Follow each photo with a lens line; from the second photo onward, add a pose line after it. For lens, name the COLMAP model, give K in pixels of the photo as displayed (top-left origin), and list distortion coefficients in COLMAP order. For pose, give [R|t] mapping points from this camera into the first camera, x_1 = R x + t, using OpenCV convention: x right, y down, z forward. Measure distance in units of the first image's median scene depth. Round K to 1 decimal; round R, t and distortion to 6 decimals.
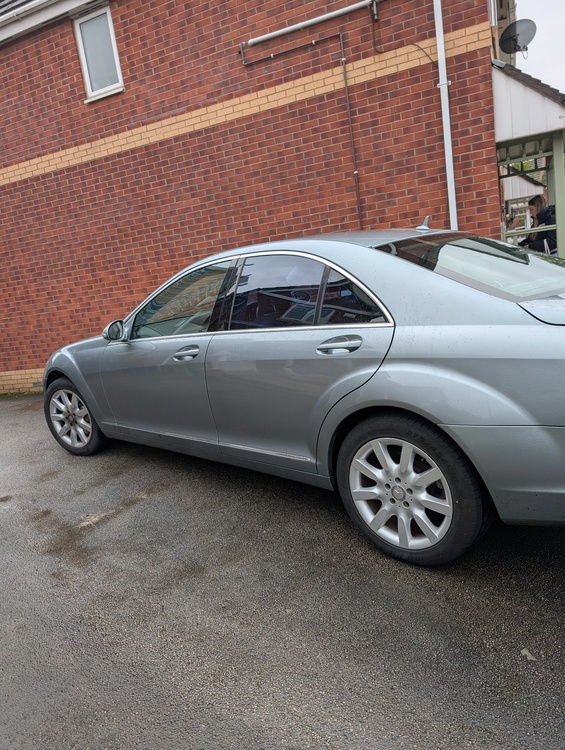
lens RADIAL K [[531.8, 0, 282.5], [0, 531.8, 375.0], [0, 0, 1]] dist [-0.002651, -0.006005]
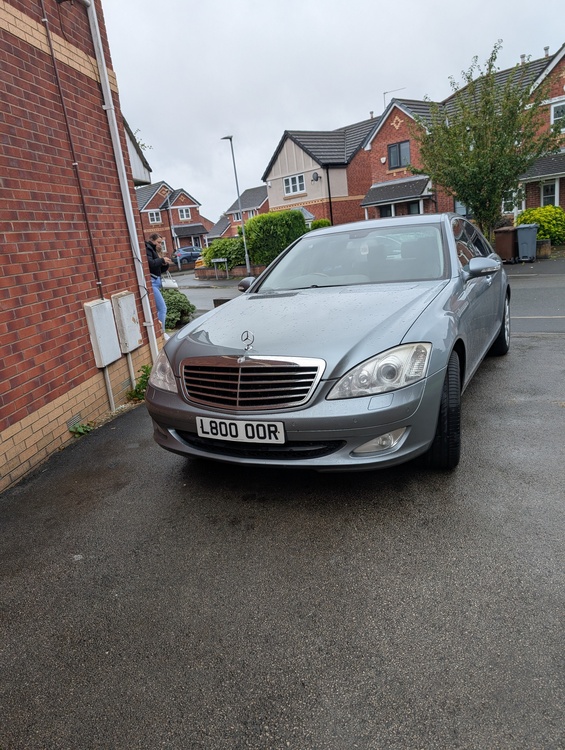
lens RADIAL K [[531.8, 0, 282.5], [0, 531.8, 375.0], [0, 0, 1]] dist [-0.002651, -0.006005]
pose [[-0.253670, -0.086951, 0.963375, -0.690185], [0.313085, 0.934958, 0.166826, -0.100470], [-0.915221, 0.343937, -0.209948, 0.892609]]
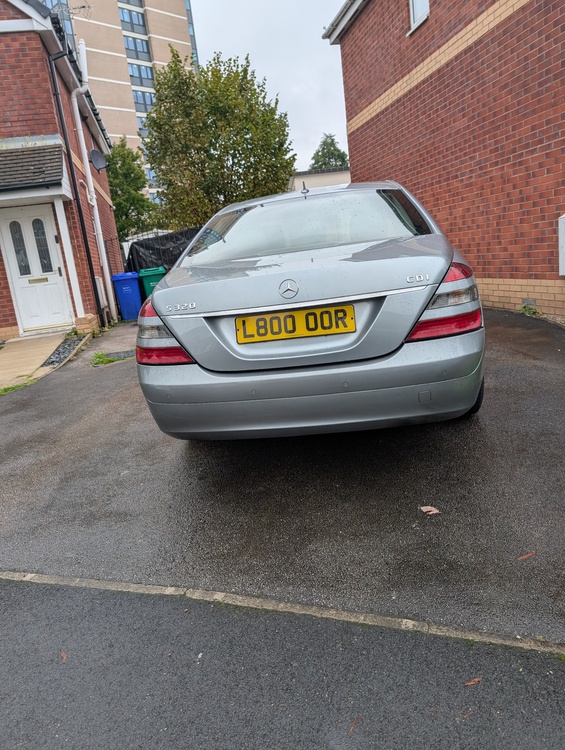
lens RADIAL K [[531.8, 0, 282.5], [0, 531.8, 375.0], [0, 0, 1]] dist [-0.002651, -0.006005]
pose [[0.582223, 0.240123, -0.776761, 0.546959], [-0.093191, 0.968804, 0.229638, -0.063858], [0.807671, -0.061313, 0.586437, 0.108819]]
